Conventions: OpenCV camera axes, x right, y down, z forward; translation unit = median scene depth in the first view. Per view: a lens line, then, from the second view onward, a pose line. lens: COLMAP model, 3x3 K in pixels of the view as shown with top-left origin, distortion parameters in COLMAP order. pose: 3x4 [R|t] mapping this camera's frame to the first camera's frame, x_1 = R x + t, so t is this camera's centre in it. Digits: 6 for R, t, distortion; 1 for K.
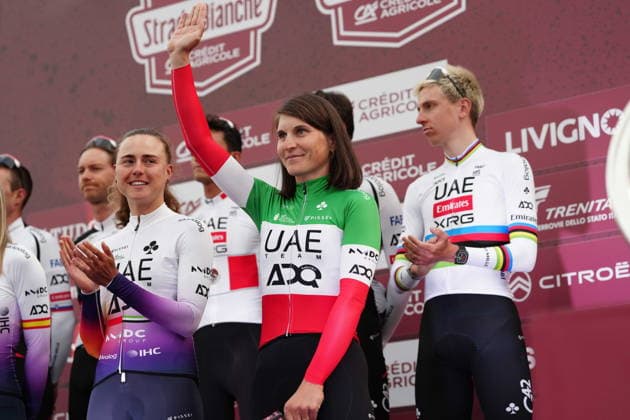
lens RADIAL K [[2748.7, 0, 315.0], [0, 2748.7, 210.0], [0, 0, 1]] dist [0.919284, -4.282537]
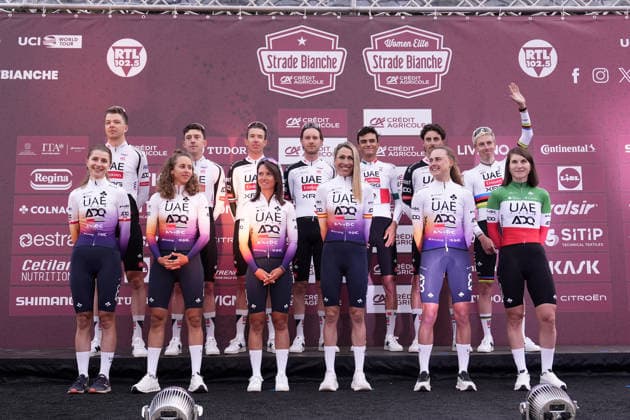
lens RADIAL K [[2748.7, 0, 315.0], [0, 2748.7, 210.0], [0, 0, 1]] dist [0.919284, -4.282537]
pose [[0.570834, 0.070484, 0.818035, -1.821037], [-0.174069, 0.984050, 0.036679, -0.037505], [-0.802402, -0.163332, 0.573998, -0.252647]]
